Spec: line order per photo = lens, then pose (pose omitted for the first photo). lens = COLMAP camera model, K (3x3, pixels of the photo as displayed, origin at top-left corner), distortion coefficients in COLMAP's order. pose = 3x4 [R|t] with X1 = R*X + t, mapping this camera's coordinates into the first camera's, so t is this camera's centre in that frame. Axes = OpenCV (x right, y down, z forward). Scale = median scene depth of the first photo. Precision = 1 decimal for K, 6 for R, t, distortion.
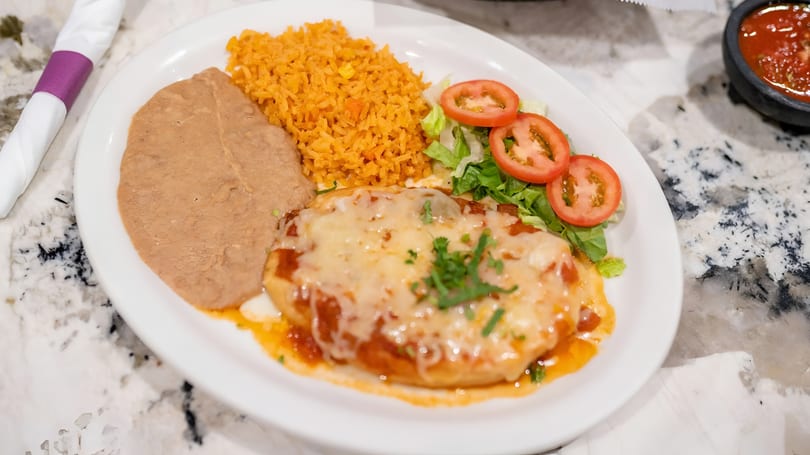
lens RADIAL K [[780.8, 0, 405.0], [0, 780.8, 227.5], [0, 0, 1]] dist [0.018053, 0.020400]
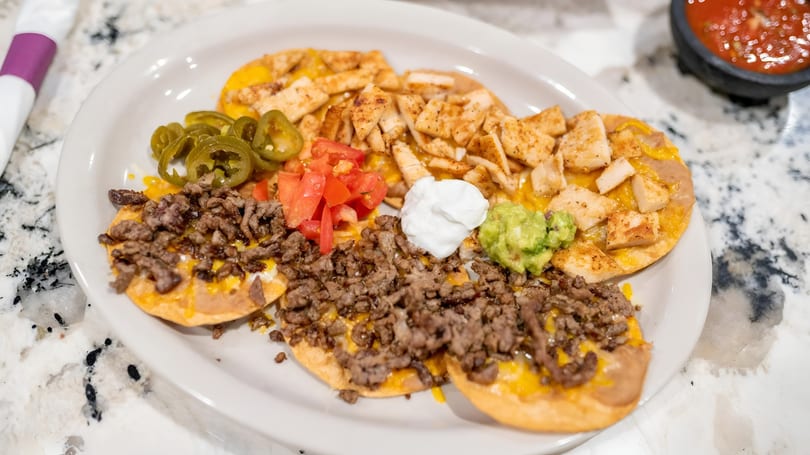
lens RADIAL K [[780.8, 0, 405.0], [0, 780.8, 227.5], [0, 0, 1]] dist [0.018053, 0.020400]
pose [[0.999885, 0.009329, -0.011947, 0.105680], [-0.009333, 0.999956, -0.000264, 0.035073], [0.011944, 0.000376, 0.999929, 0.045410]]
